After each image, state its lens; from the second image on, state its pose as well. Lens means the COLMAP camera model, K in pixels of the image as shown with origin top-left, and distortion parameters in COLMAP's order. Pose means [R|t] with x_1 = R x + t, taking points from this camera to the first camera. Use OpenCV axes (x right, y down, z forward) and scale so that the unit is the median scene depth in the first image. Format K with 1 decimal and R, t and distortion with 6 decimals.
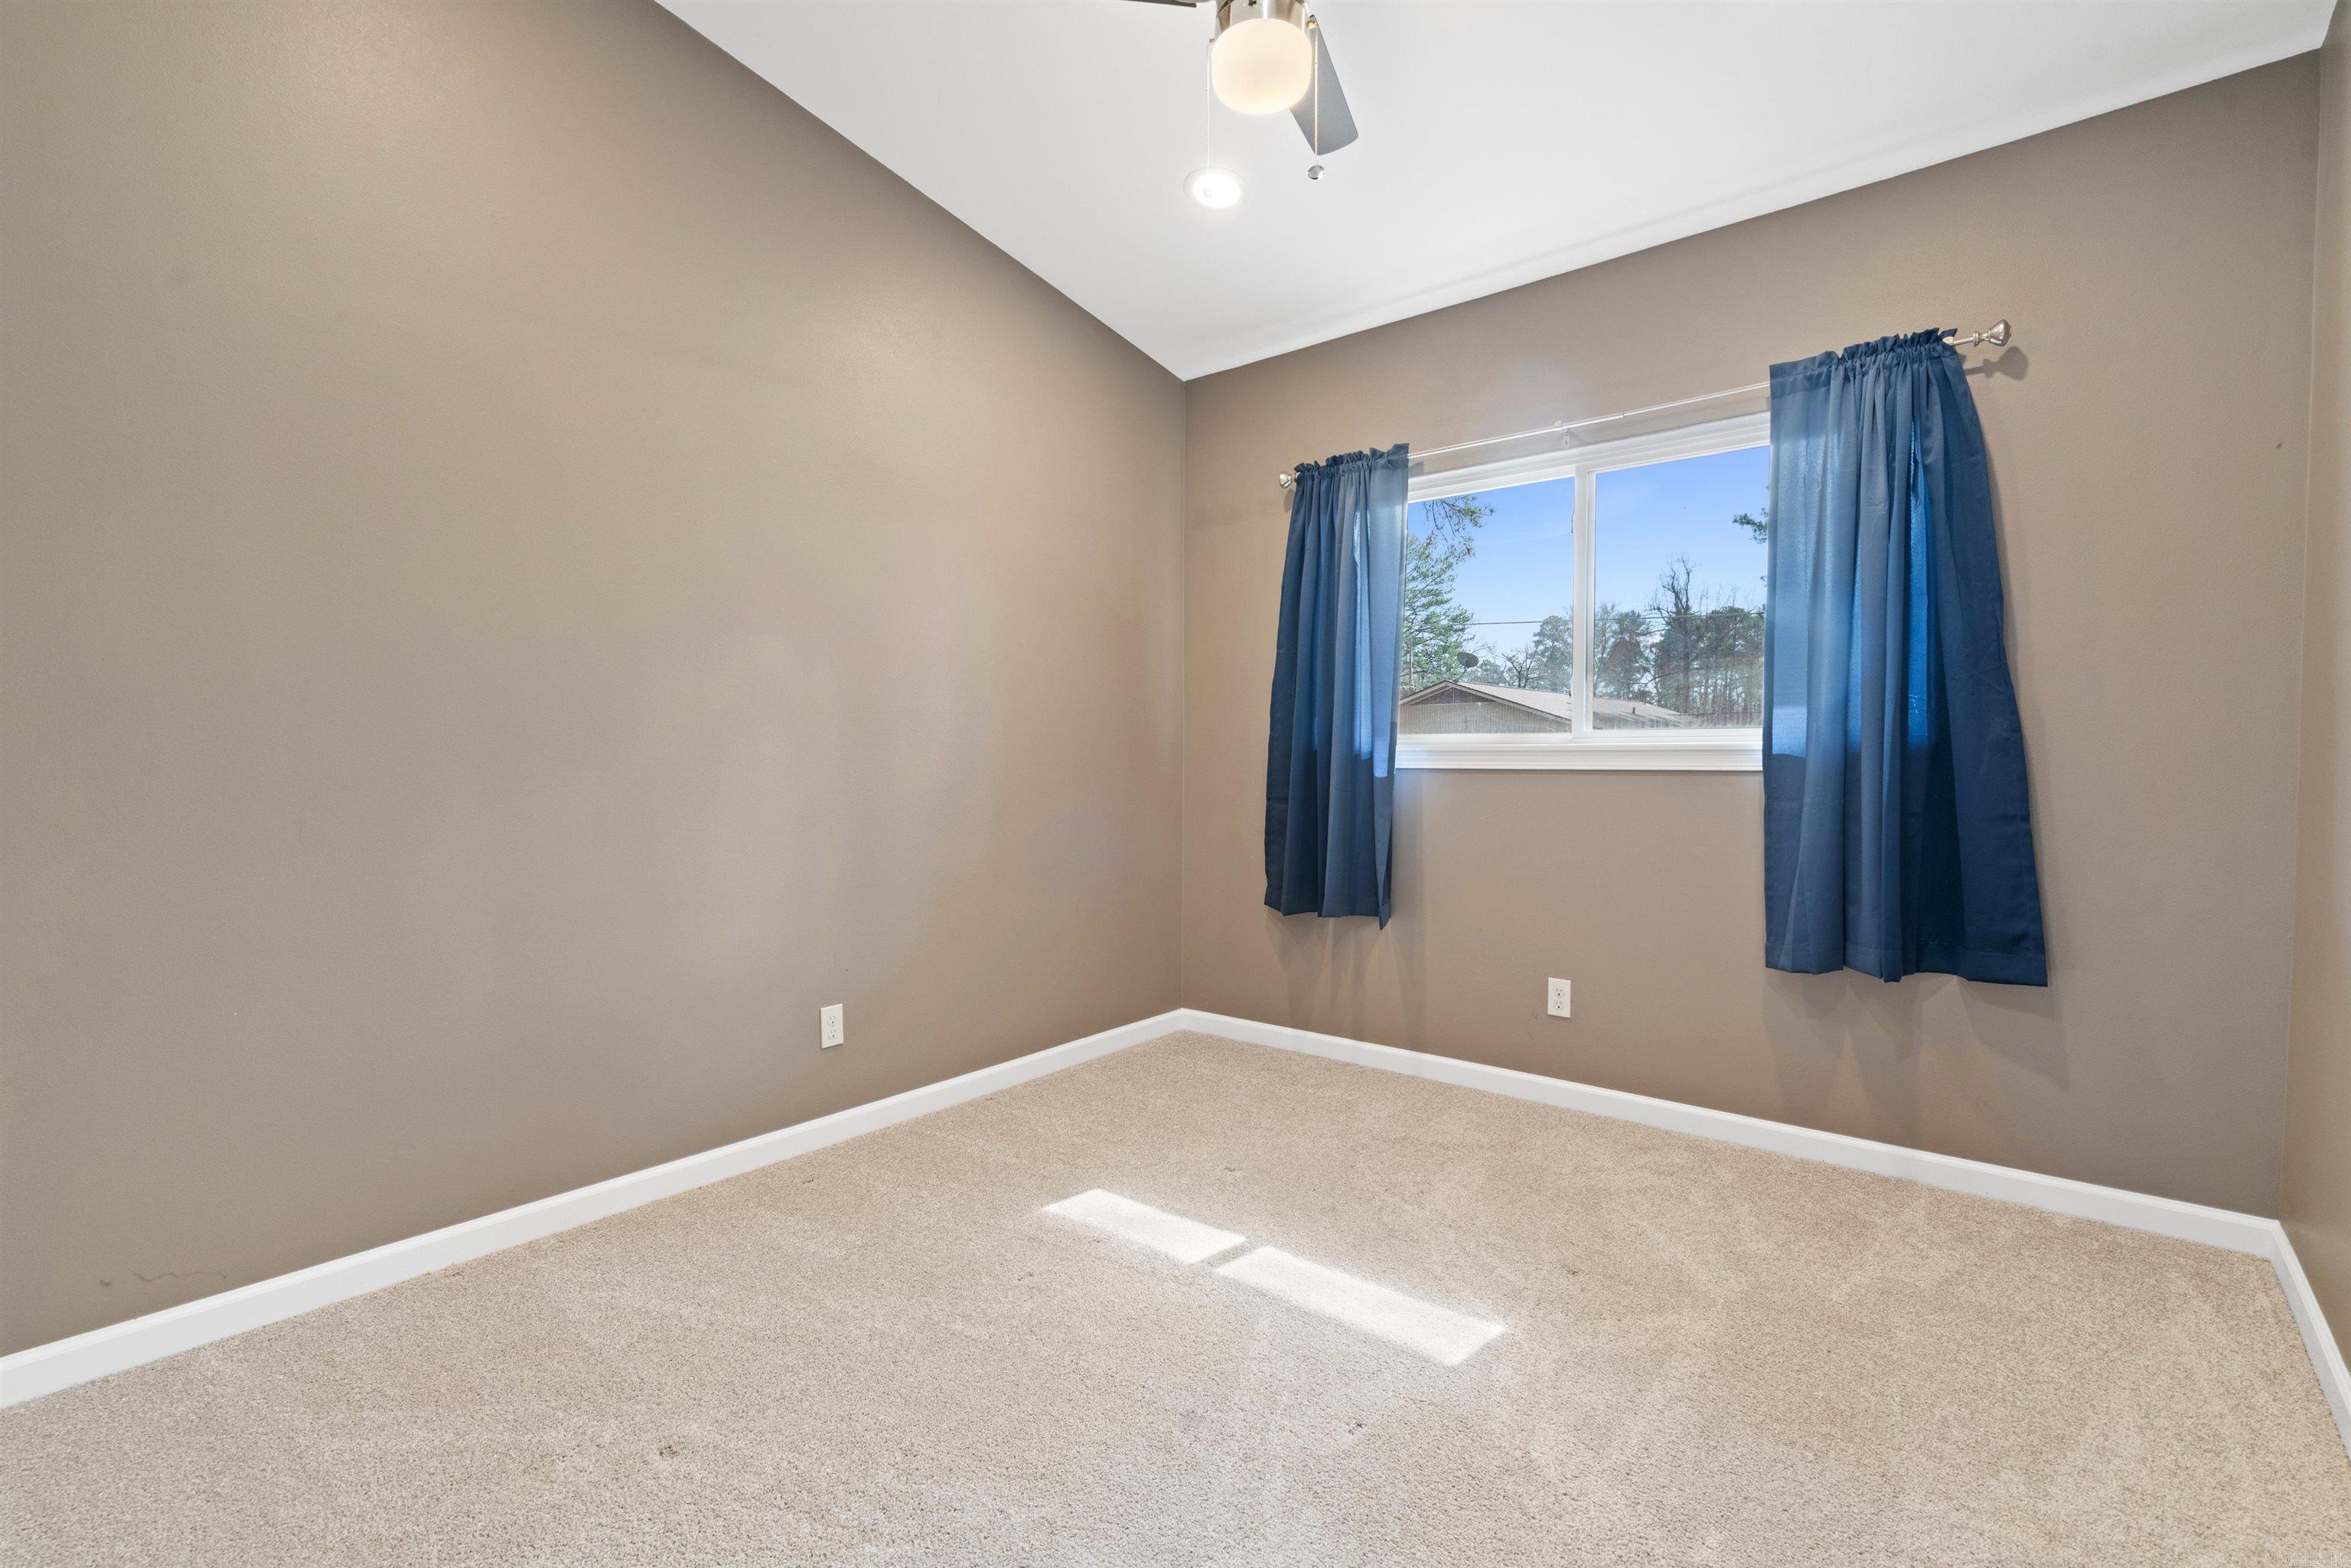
lens RADIAL K [[1074.9, 0, 1168.6], [0, 1074.9, 773.8], [0, 0, 1]] dist [-0.006505, 0.003805]
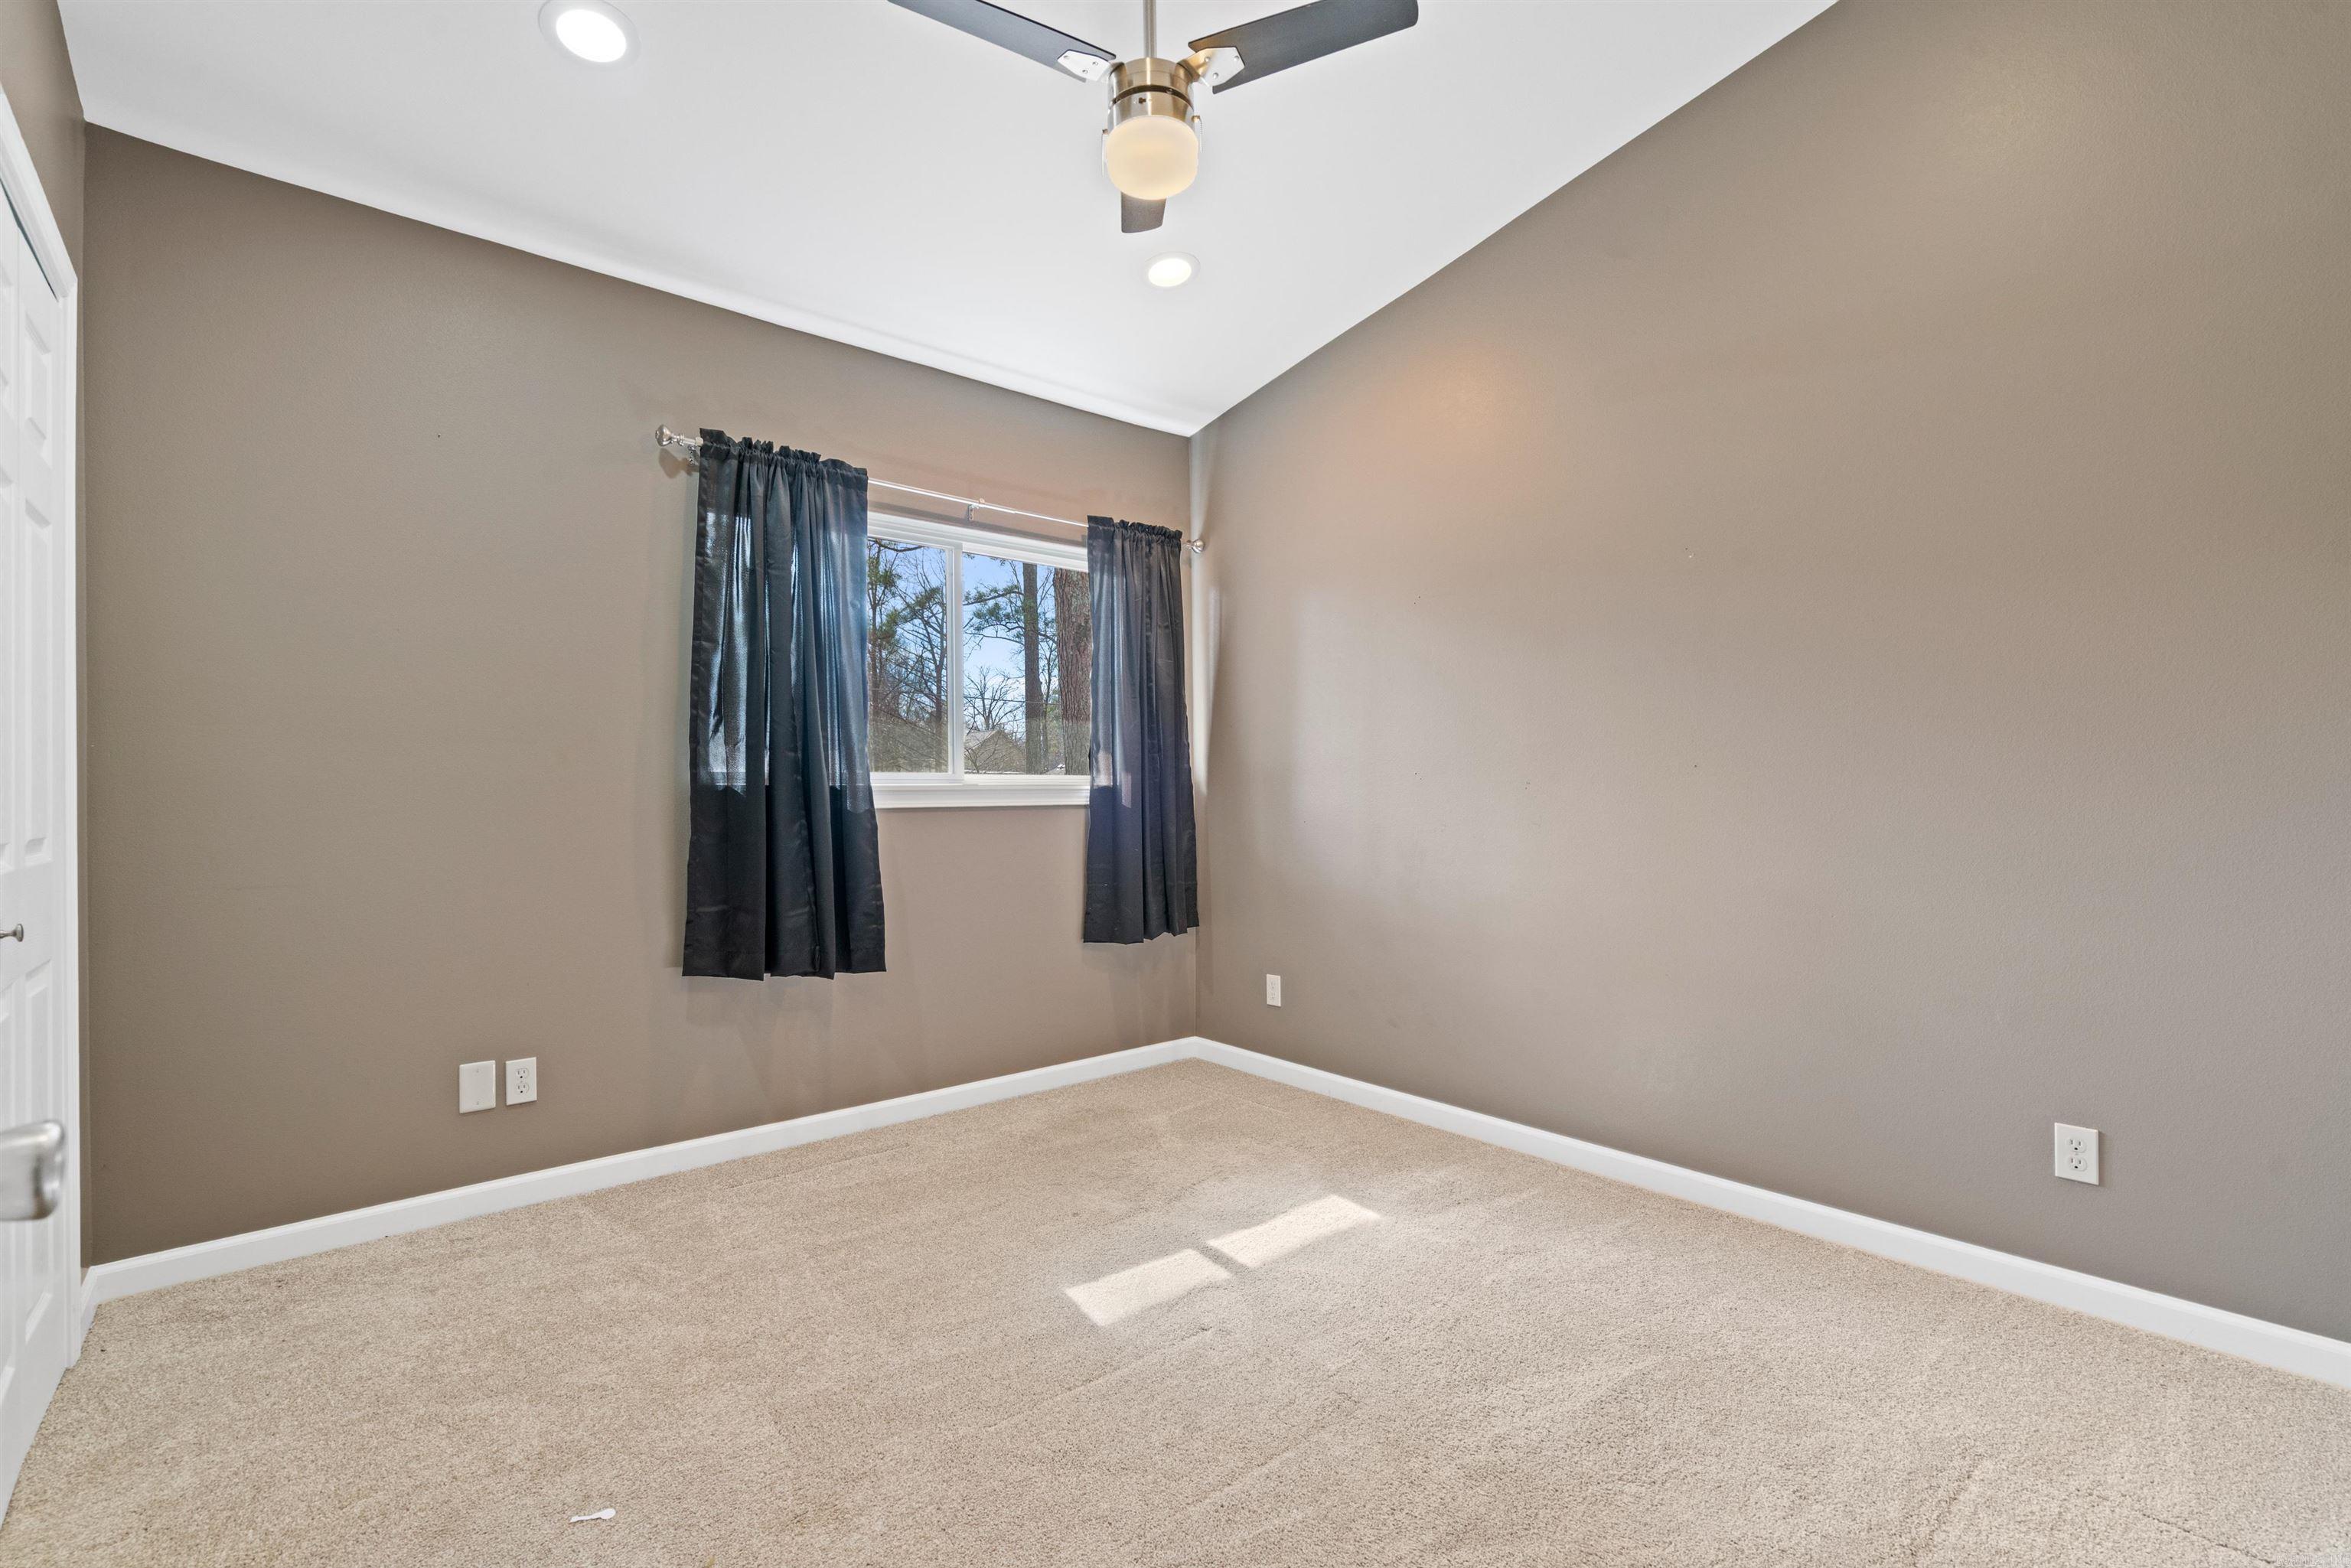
lens RADIAL K [[1074.9, 0, 1171.5], [0, 1074.9, 790.8], [0, 0, 1]] dist [-0.006505, 0.003805]
pose [[0.172655, 0.005886, 0.984965, -0.778271], [0.019570, 0.999764, -0.009405, -0.006590], [-0.984788, 0.020900, 0.172499, 0.652430]]
